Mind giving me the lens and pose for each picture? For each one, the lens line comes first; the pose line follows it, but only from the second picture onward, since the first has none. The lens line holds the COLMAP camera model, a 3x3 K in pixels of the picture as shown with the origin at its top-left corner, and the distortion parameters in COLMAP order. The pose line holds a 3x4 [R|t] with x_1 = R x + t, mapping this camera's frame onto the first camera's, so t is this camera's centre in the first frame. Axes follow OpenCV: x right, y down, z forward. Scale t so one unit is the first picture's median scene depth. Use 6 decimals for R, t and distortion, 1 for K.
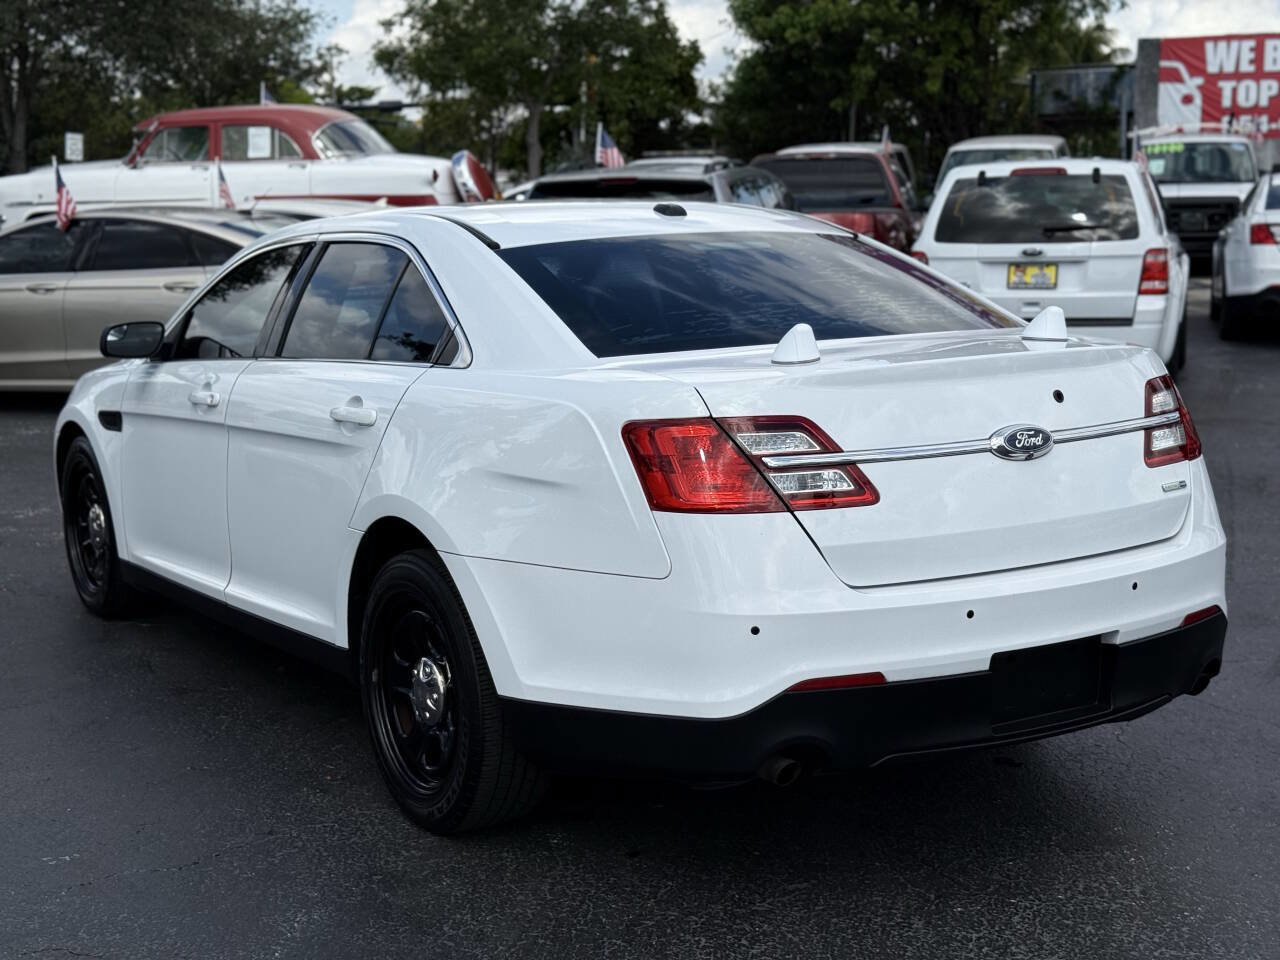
lens RADIAL K [[1809.6, 0, 641.9], [0, 1809.6, 476.7], [0, 0, 1]] dist [0.139627, 0.000000]
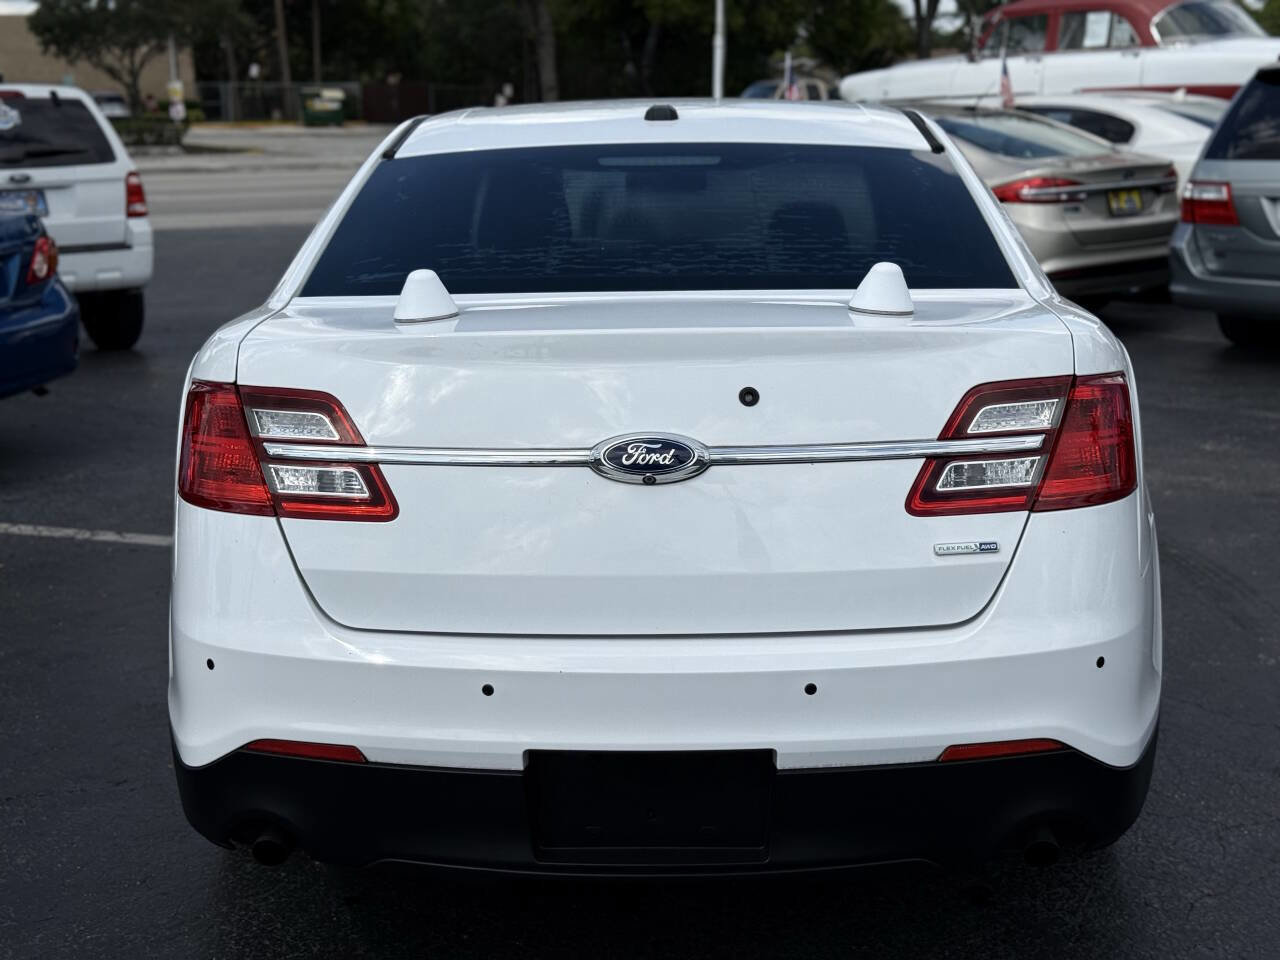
lens RADIAL K [[1809.6, 0, 640.3], [0, 1809.6, 480.3], [0, 0, 1]] dist [0.139627, 0.000000]
pose [[0.830990, 0.116809, -0.543885, 0.559034], [-0.084945, 0.992885, 0.083455, -0.065085], [0.549764, -0.023150, 0.834999, 0.402652]]
